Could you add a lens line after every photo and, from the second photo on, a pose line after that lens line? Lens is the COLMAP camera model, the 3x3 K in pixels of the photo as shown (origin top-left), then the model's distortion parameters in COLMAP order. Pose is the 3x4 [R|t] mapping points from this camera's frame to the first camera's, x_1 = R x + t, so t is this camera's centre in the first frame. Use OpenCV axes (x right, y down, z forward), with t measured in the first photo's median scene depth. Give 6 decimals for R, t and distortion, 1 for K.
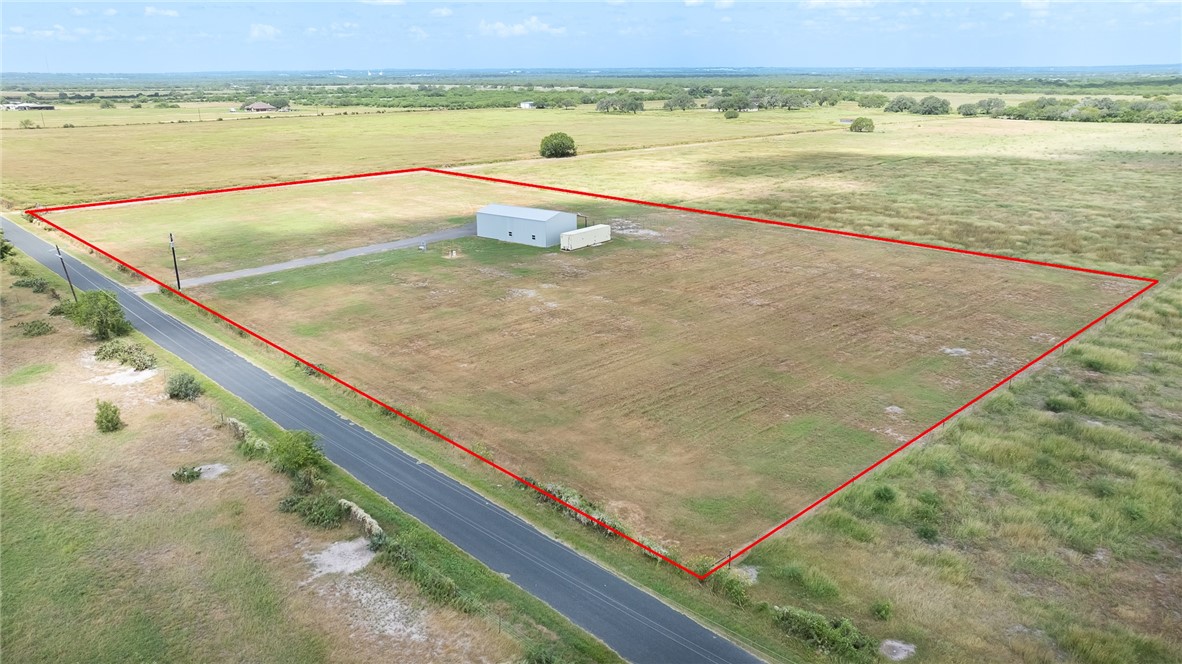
lens RADIAL K [[843.8, 0, 585.1], [0, 843.8, 323.5], [0, 0, 1]] dist [-0.015912, 0.001181]
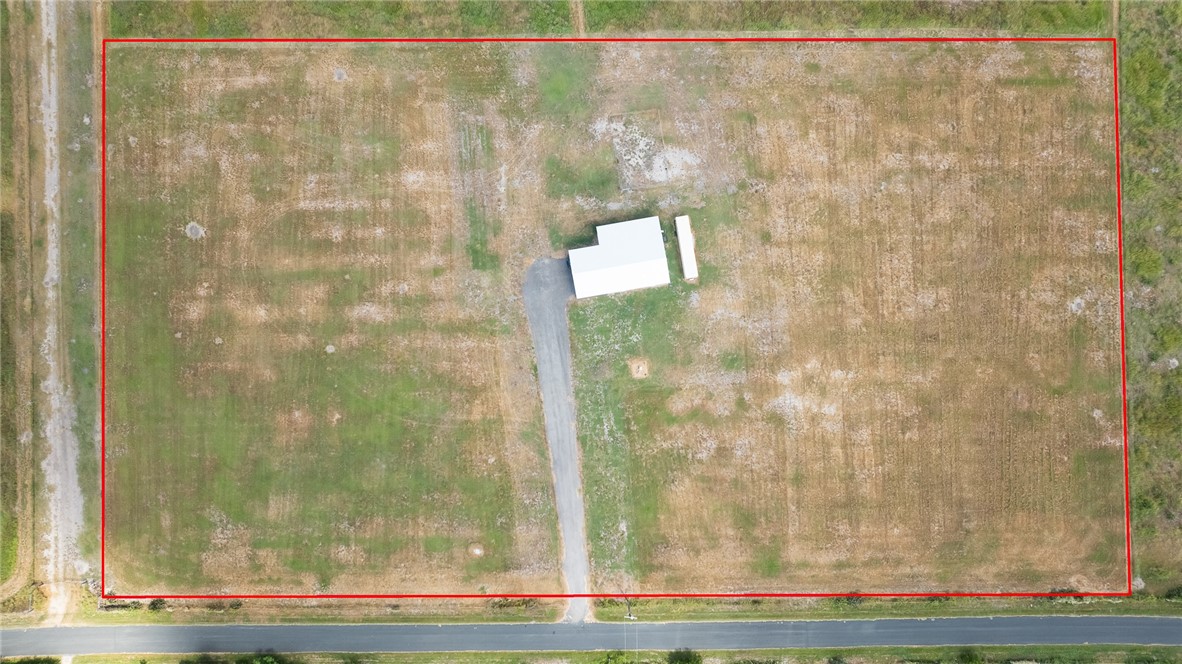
lens RADIAL K [[843.8, 0, 589.4], [0, 843.8, 334.8], [0, 0, 1]] dist [-0.015912, 0.001181]
pose [[0.668867, -0.743382, 0.000052, -0.294373], [0.229846, 0.206873, 0.950986, -2.027576], [-0.706957, -0.636071, 0.309234, 1.288934]]
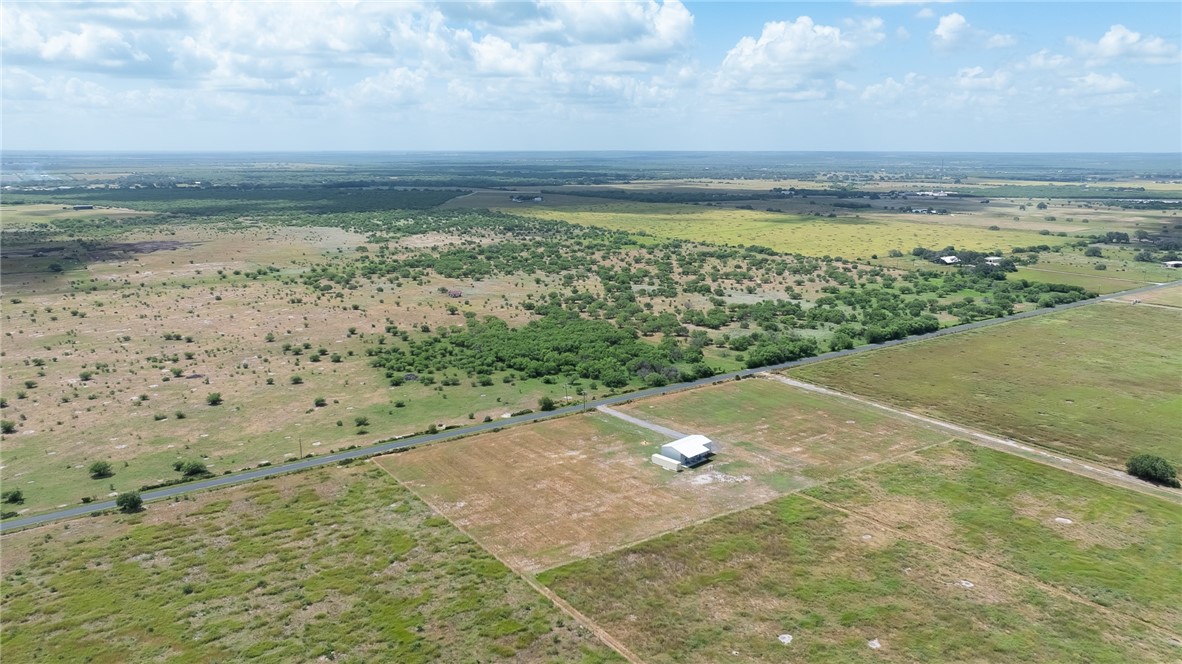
lens RADIAL K [[843.8, 0, 594.0], [0, 843.8, 324.9], [0, 0, 1]] dist [-0.015912, 0.001181]
pose [[-0.124492, 0.209777, -0.969791, 3.383702], [-0.288950, 0.927367, 0.237693, -1.492344], [0.949215, 0.309812, -0.054834, 1.578342]]
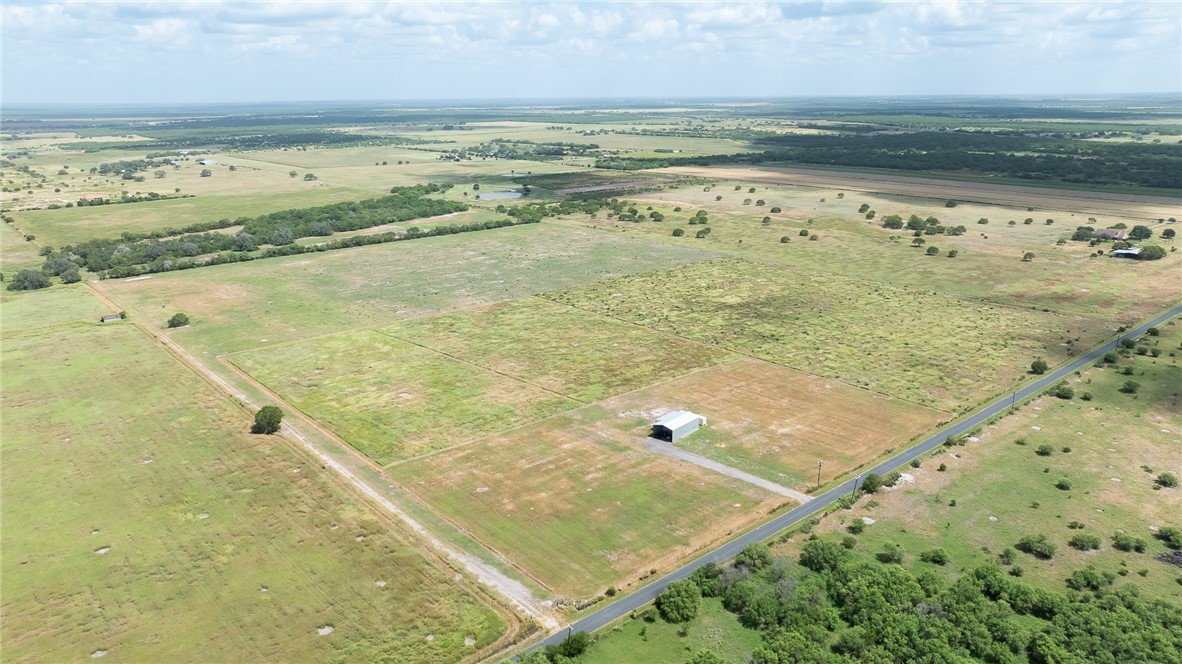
lens RADIAL K [[843.8, 0, 590.6], [0, 843.8, 334.3], [0, 0, 1]] dist [-0.015912, 0.001181]
pose [[0.042001, -0.268658, 0.962319, -3.761495], [0.295529, 0.923411, 0.244897, -1.678852], [-0.954410, 0.274108, 0.118181, 1.731494]]
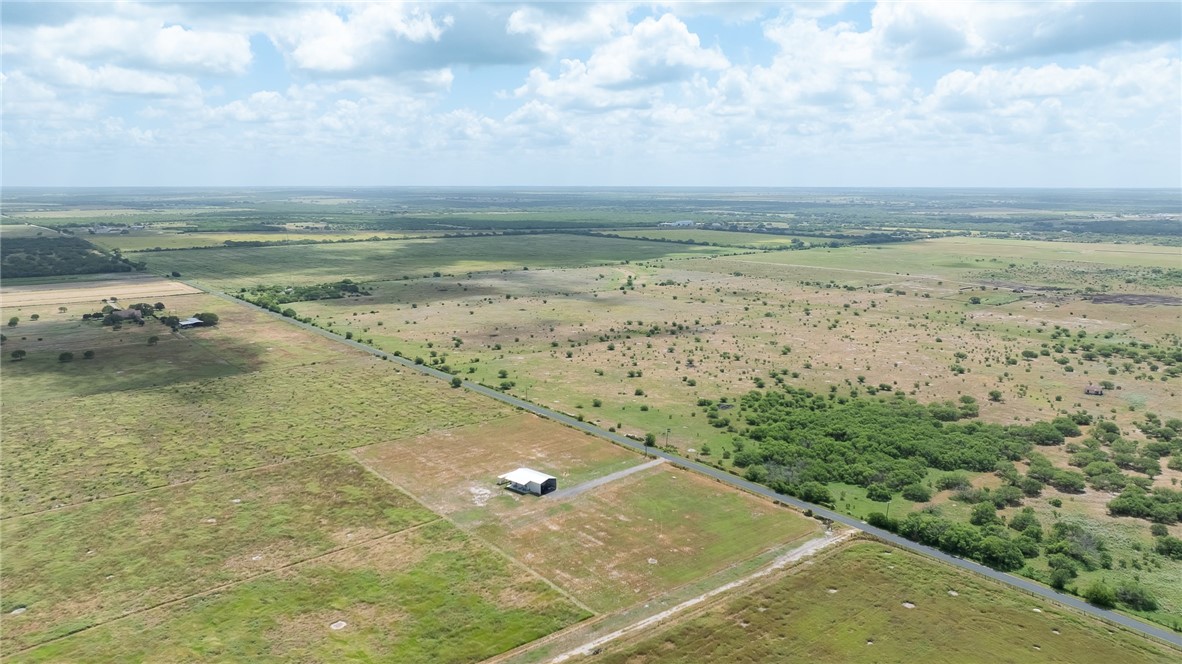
lens RADIAL K [[843.8, 0, 599.3], [0, 843.8, 366.8], [0, 0, 1]] dist [-0.015912, 0.001181]
pose [[-0.997727, -0.008433, 0.066854, -0.737017], [0.025097, 0.874251, 0.484825, -2.751904], [-0.062535, 0.485401, -0.872052, 5.297552]]
